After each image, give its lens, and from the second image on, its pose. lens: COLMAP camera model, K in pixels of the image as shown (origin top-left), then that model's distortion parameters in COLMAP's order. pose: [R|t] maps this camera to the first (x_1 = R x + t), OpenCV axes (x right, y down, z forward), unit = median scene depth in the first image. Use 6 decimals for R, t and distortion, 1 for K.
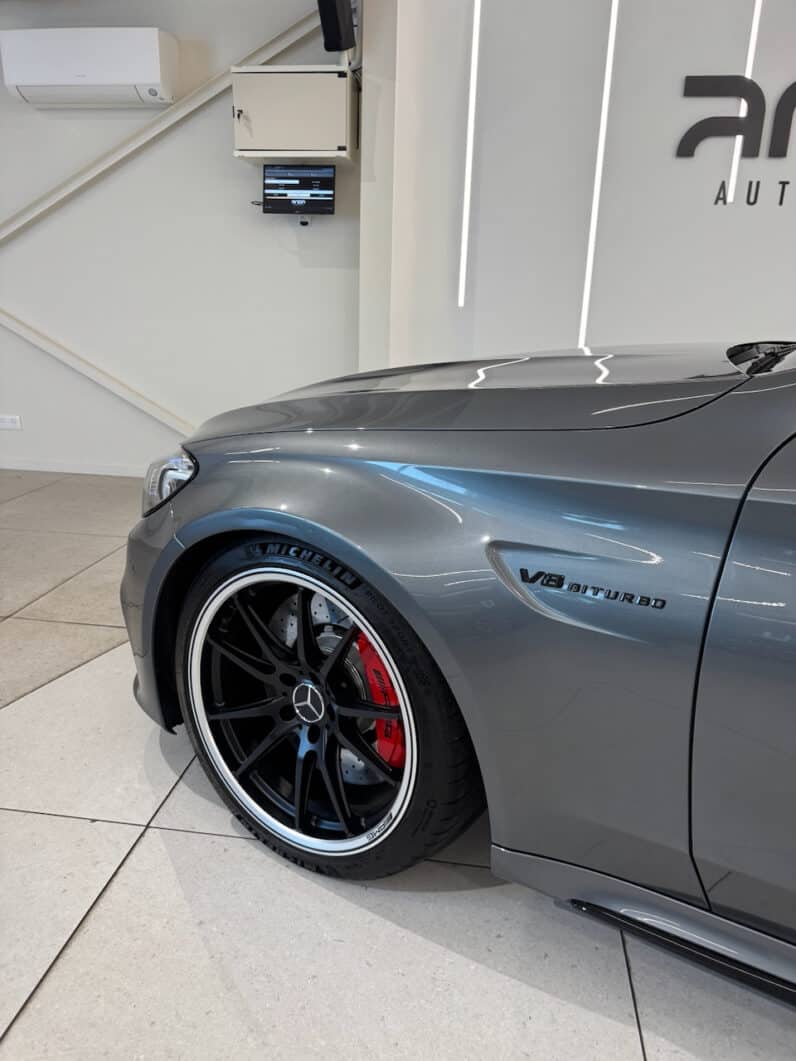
lens RADIAL K [[739.8, 0, 400.5], [0, 739.8, 537.8], [0, 0, 1]] dist [0.004620, 0.004871]
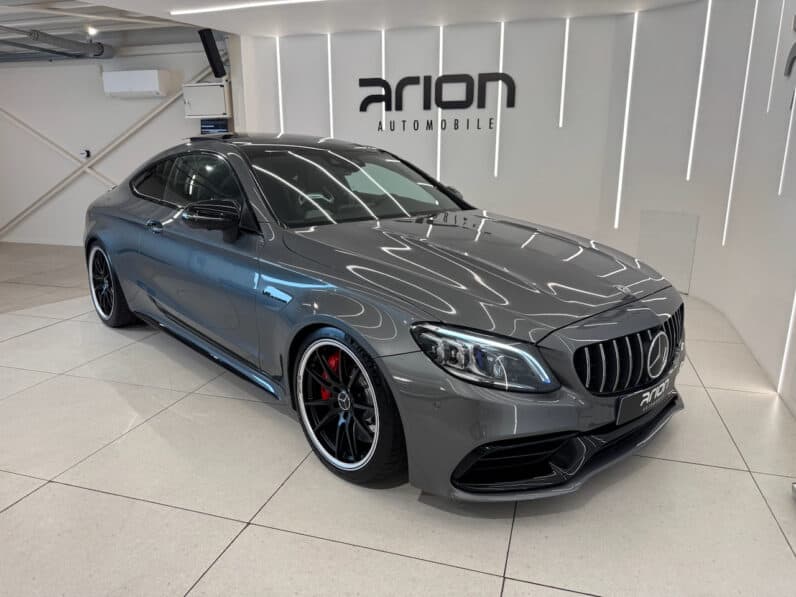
lens RADIAL K [[568.8, 0, 406.0], [0, 568.8, 306.0], [0, 0, 1]] dist [0.044787, -0.065710]
pose [[0.985729, 0.014979, -0.167673, 0.838444], [-0.021117, 0.999168, -0.034886, 0.165628], [0.167011, 0.037929, 0.985225, -0.746321]]
